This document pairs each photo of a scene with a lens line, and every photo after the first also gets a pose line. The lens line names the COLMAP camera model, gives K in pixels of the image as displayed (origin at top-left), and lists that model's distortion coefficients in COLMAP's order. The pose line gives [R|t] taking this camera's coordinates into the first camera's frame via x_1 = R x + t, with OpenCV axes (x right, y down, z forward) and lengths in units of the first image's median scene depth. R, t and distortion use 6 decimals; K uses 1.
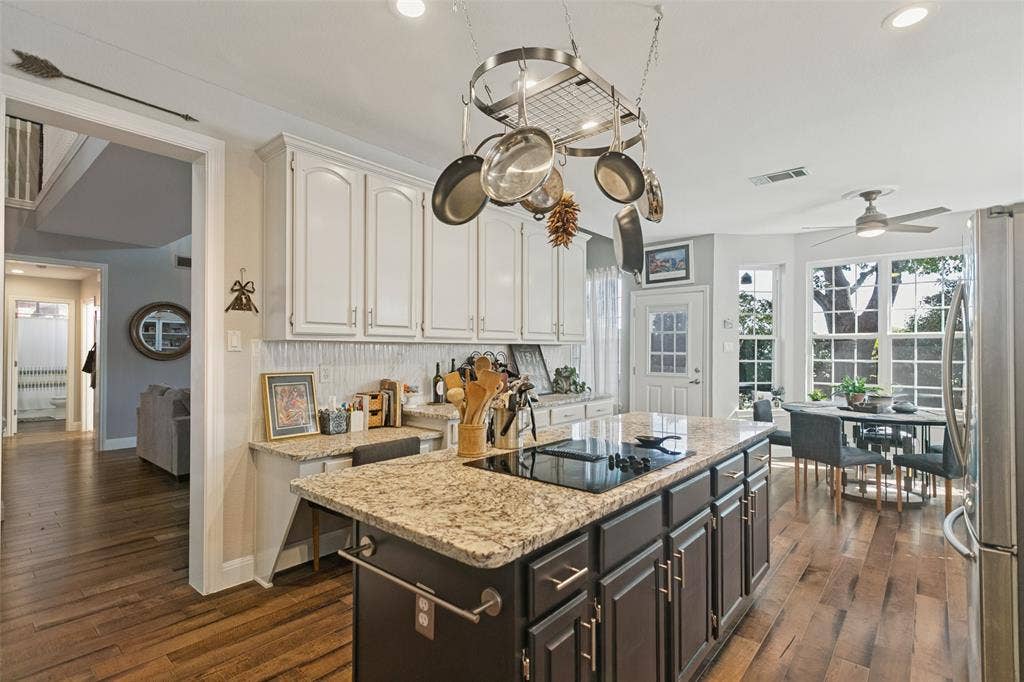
lens RADIAL K [[492.2, 0, 505.6], [0, 492.2, 346.5], [0, 0, 1]] dist [-0.000379, -0.000224]
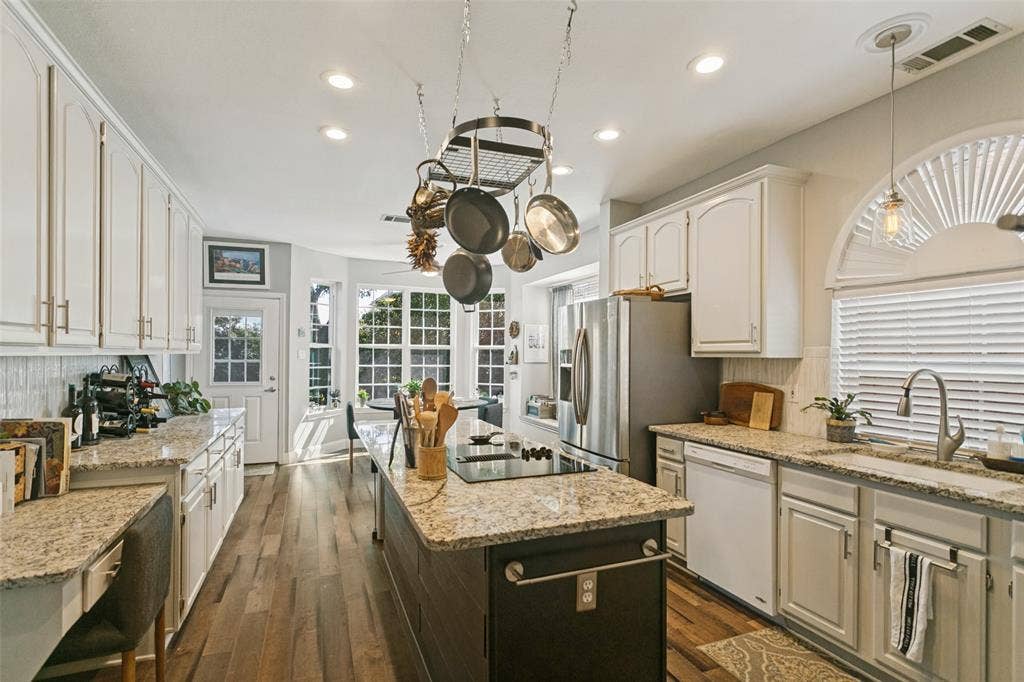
lens RADIAL K [[495.5, 0, 505.6], [0, 495.5, 353.4], [0, 0, 1]] dist [-0.001103, 0.000078]
pose [[0.465147, 0.002493, 0.885230, -0.360034], [-0.013235, 0.999904, 0.004138, -0.015134], [-0.885135, -0.013641, 0.465135, 0.162544]]
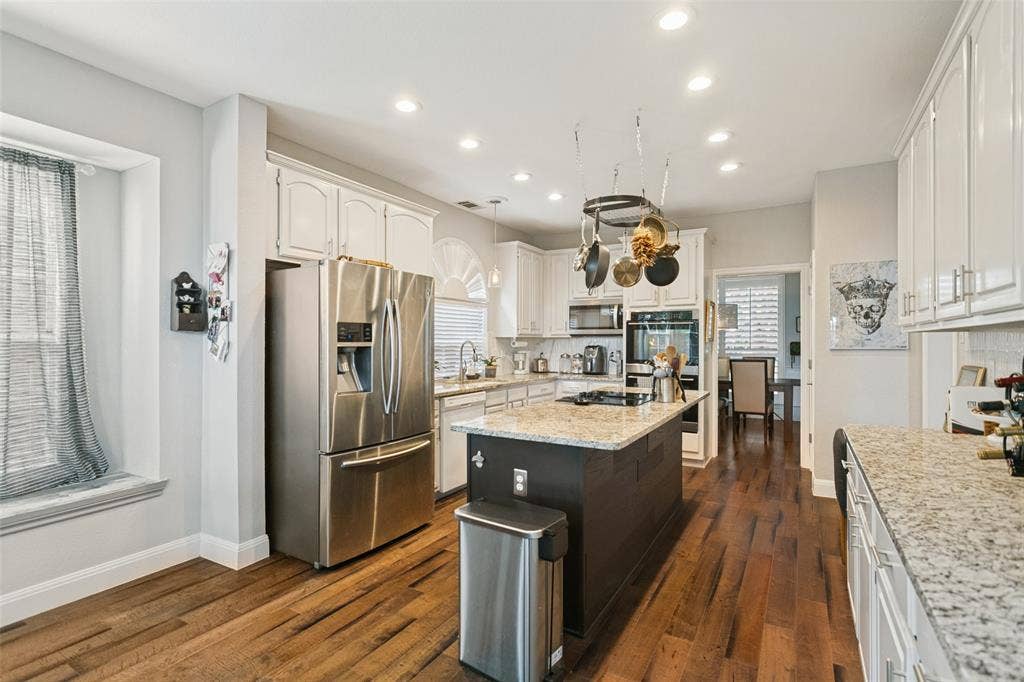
lens RADIAL K [[484.8, 0, 511.7], [0, 484.8, 342.2], [0, 0, 1]] dist [0.002049, 0.000018]
pose [[-0.984448, -0.004450, -0.175618, 0.370870], [-0.002536, 0.999935, -0.011118, 0.011469], [0.175656, -0.010500, -0.984396, 1.122401]]
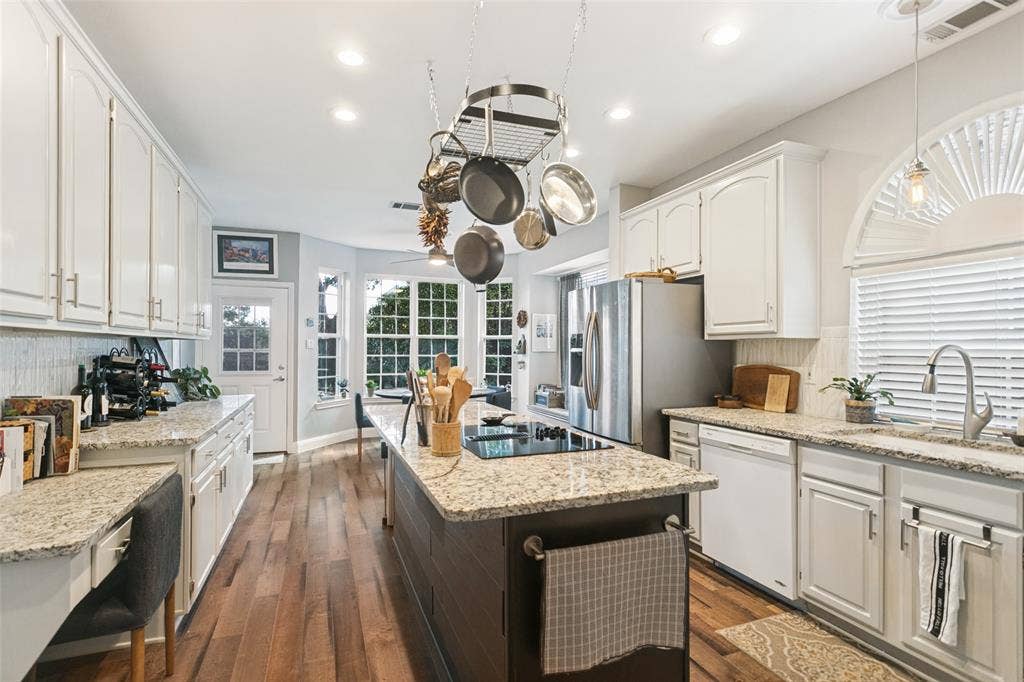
lens RADIAL K [[492.2, 0, 505.6], [0, 492.2, 346.5], [0, 0, 1]] dist [-0.000379, -0.000224]
pose [[0.474227, 0.004364, 0.880392, -0.353577], [-0.010426, 0.999945, 0.000659, 0.001703], [-0.880341, -0.009492, 0.474246, 0.174660]]
